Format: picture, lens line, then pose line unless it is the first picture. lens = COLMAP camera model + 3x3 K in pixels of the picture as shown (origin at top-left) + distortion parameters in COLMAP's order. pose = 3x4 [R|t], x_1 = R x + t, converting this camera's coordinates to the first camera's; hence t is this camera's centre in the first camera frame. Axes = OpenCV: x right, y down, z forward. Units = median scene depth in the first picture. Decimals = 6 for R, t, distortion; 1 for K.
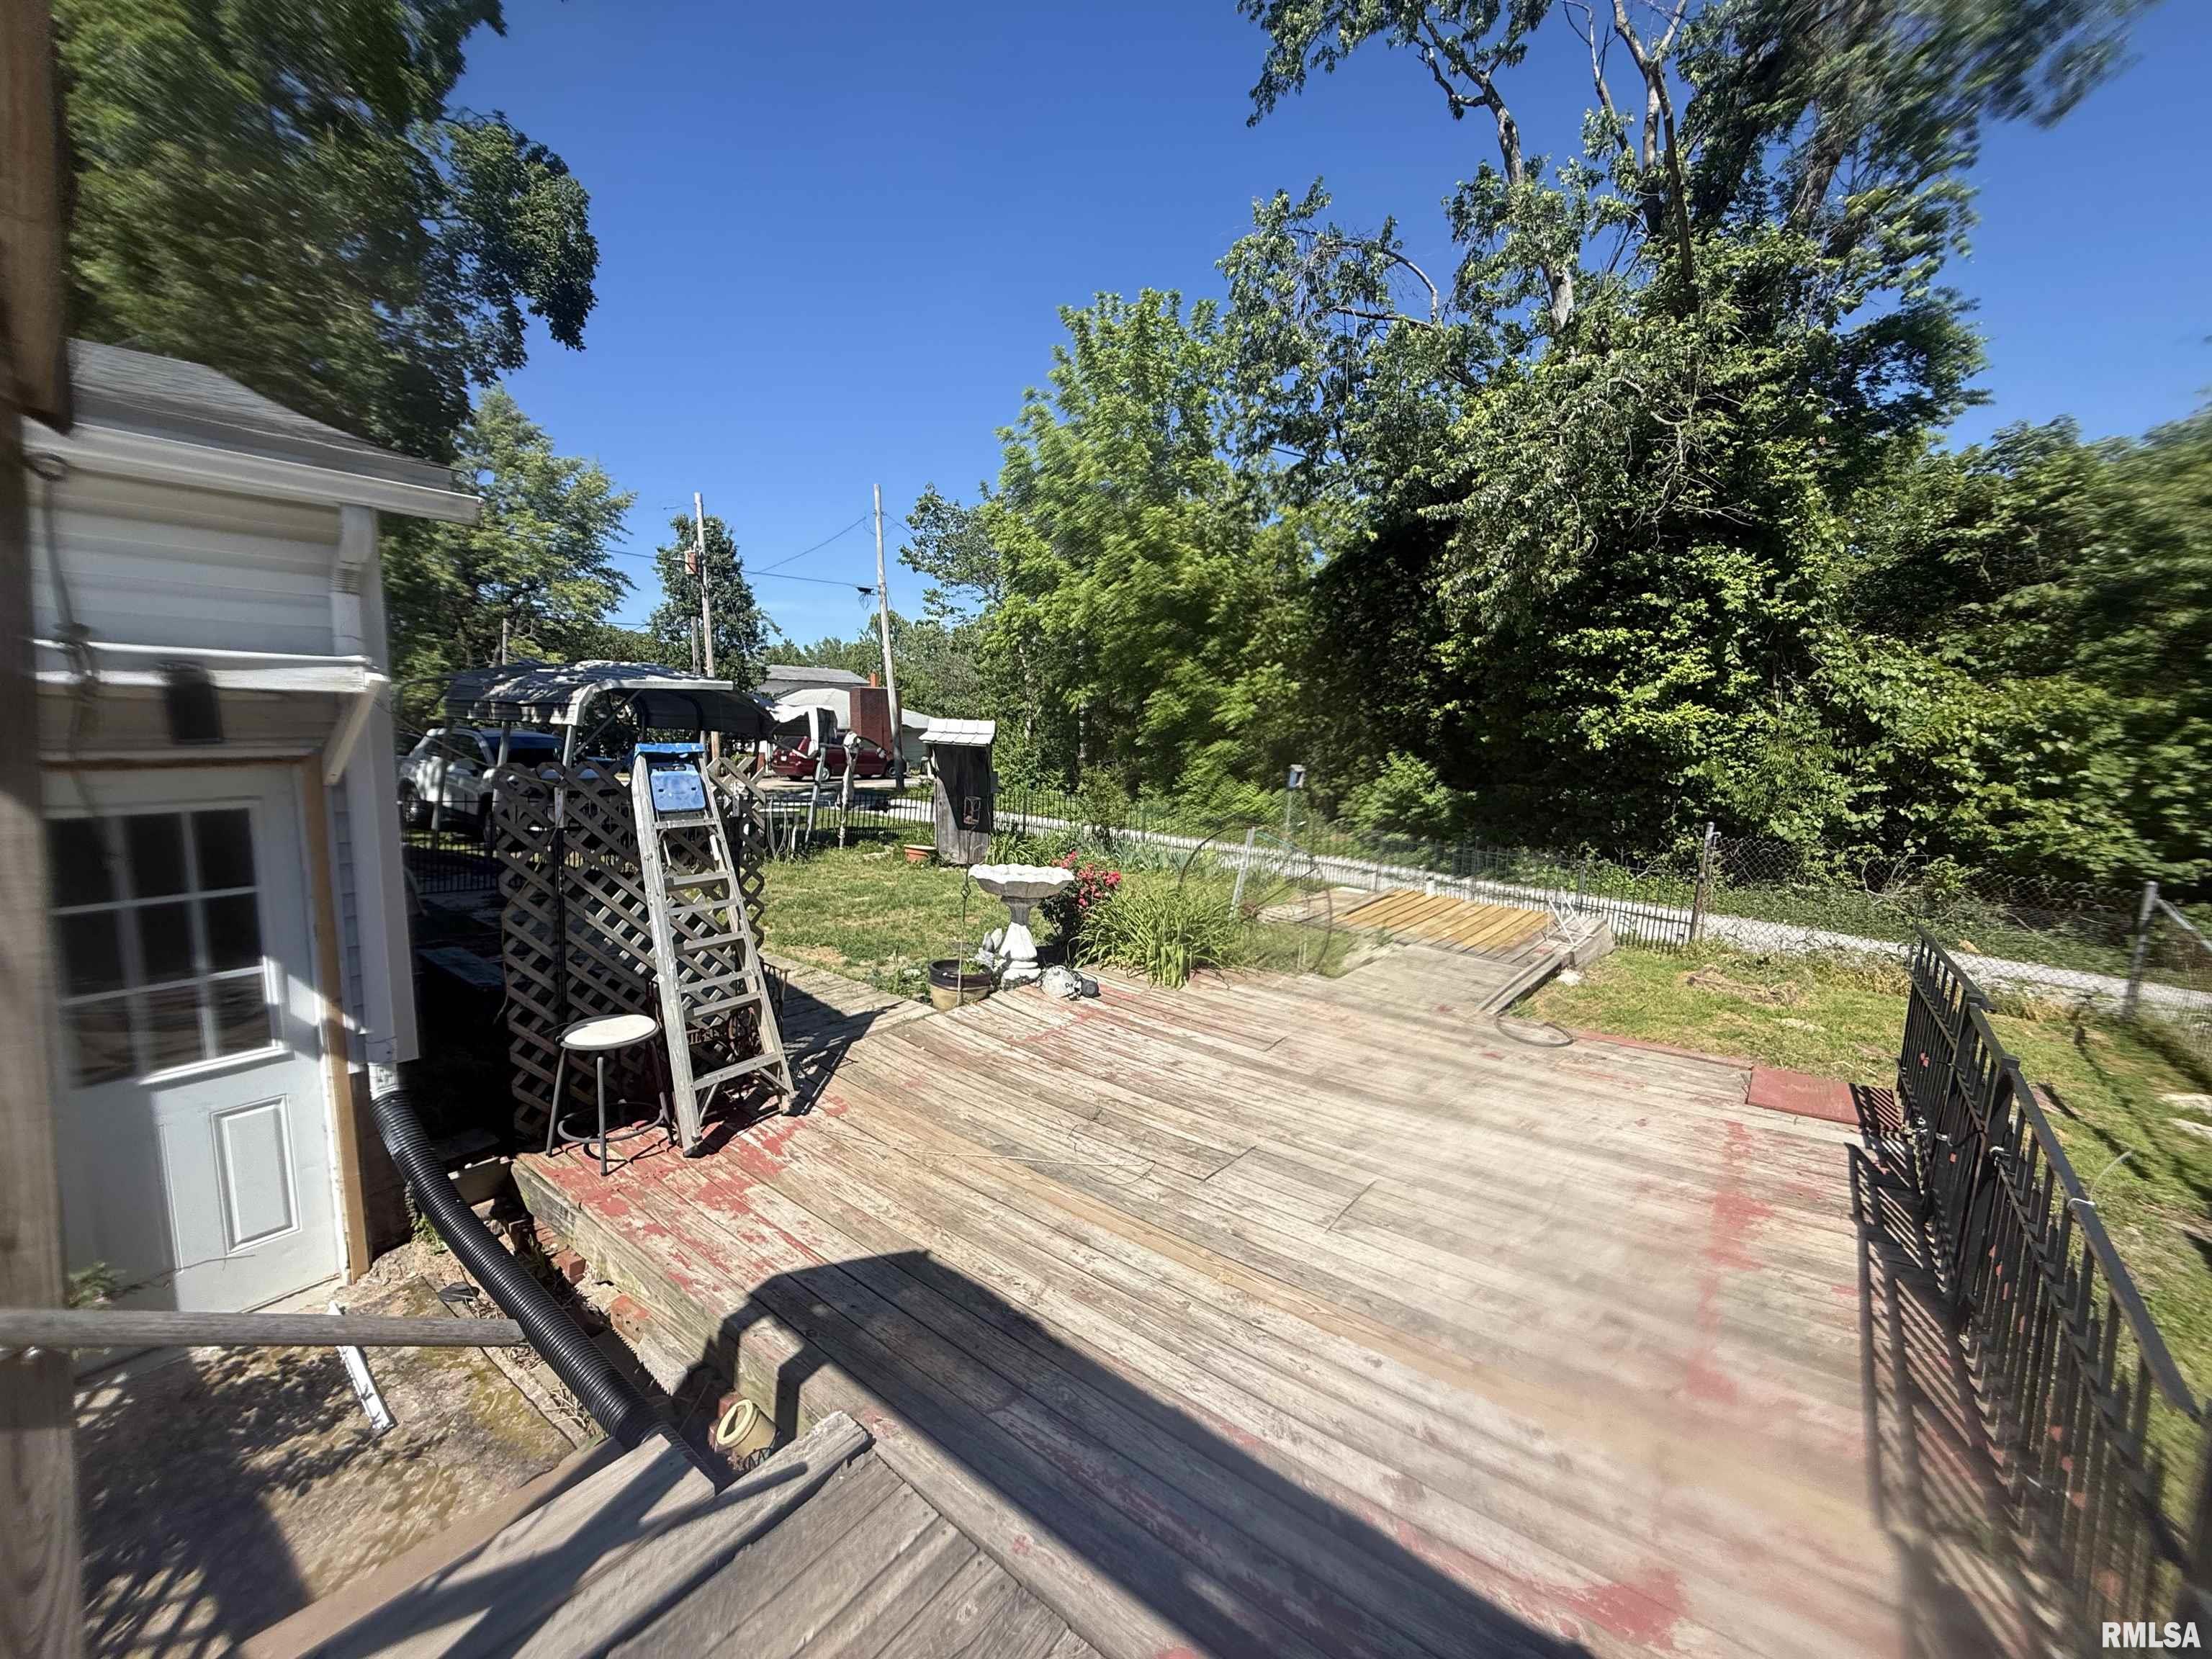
lens RADIAL K [[868.1, 0, 1099.2], [0, 868.1, 829.0], [0, 0, 1]] dist [-0.008932, -0.000037]
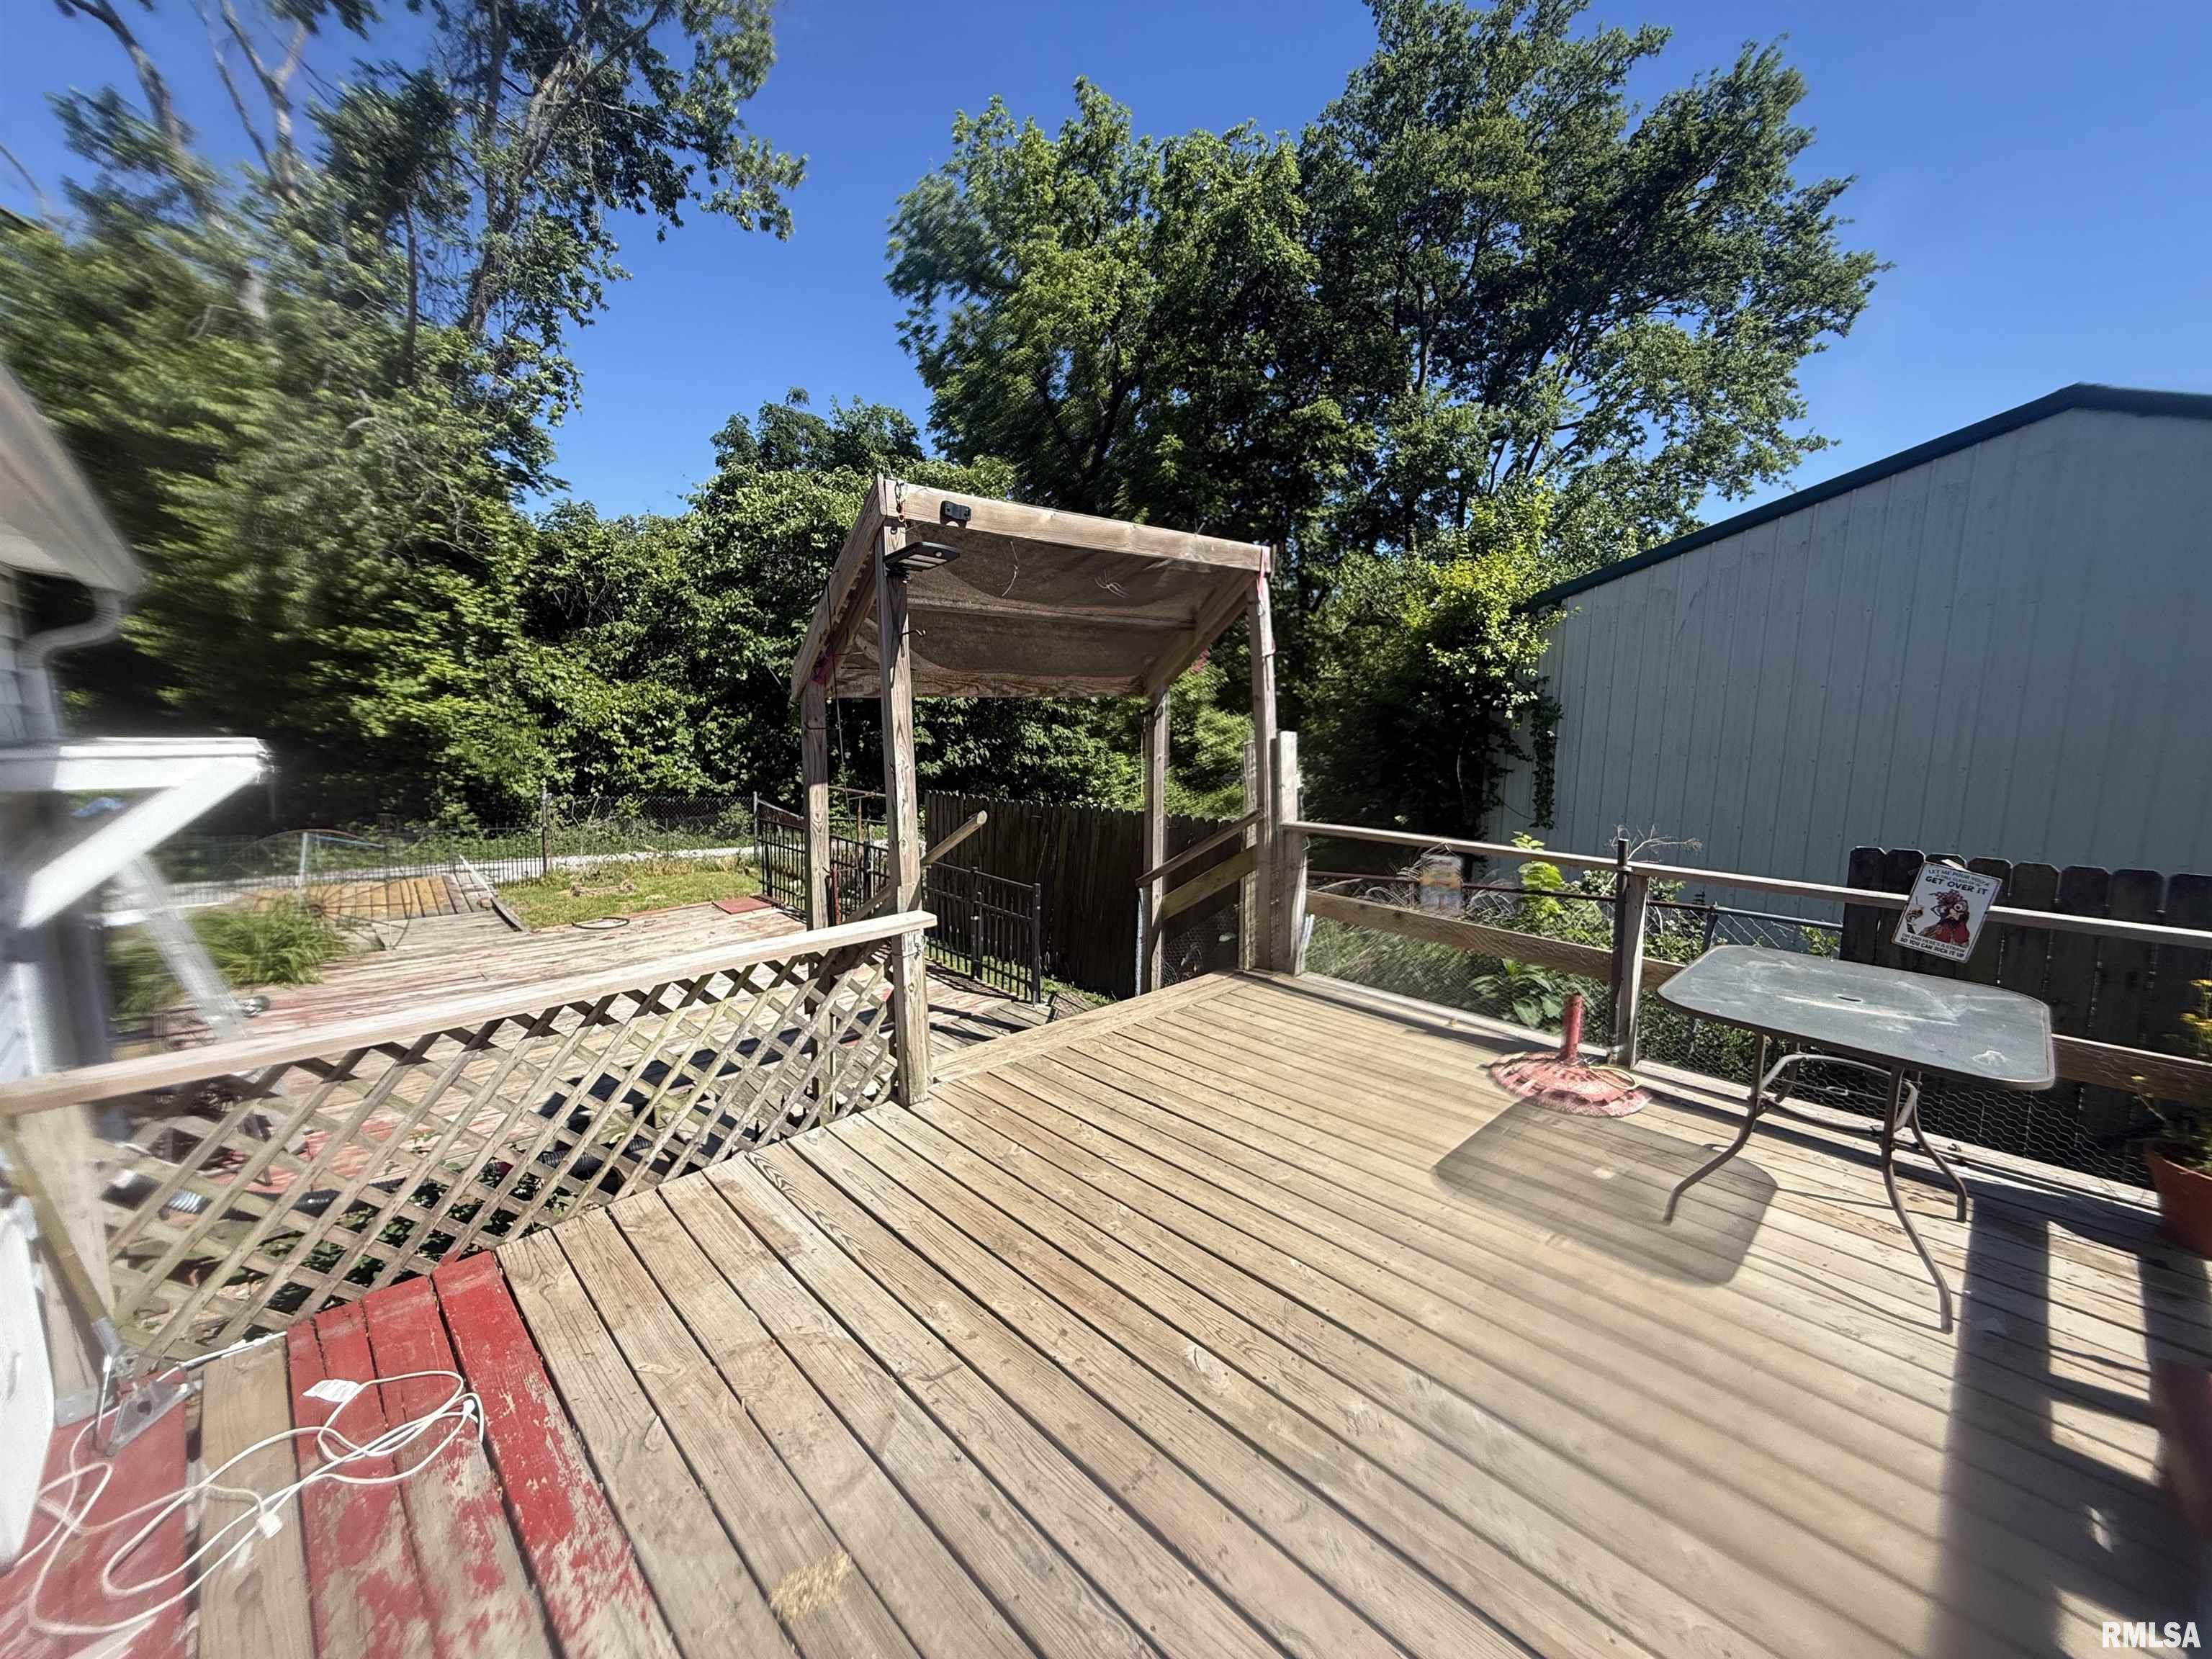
lens RADIAL K [[868.1, 0, 1099.2], [0, 868.1, 829.0], [0, 0, 1]] dist [-0.008932, -0.000037]
pose [[0.126230, -0.146716, 0.981091, -0.429492], [0.105729, 0.985359, 0.133751, -0.024695], [-0.986351, 0.086846, 0.139894, -0.067366]]
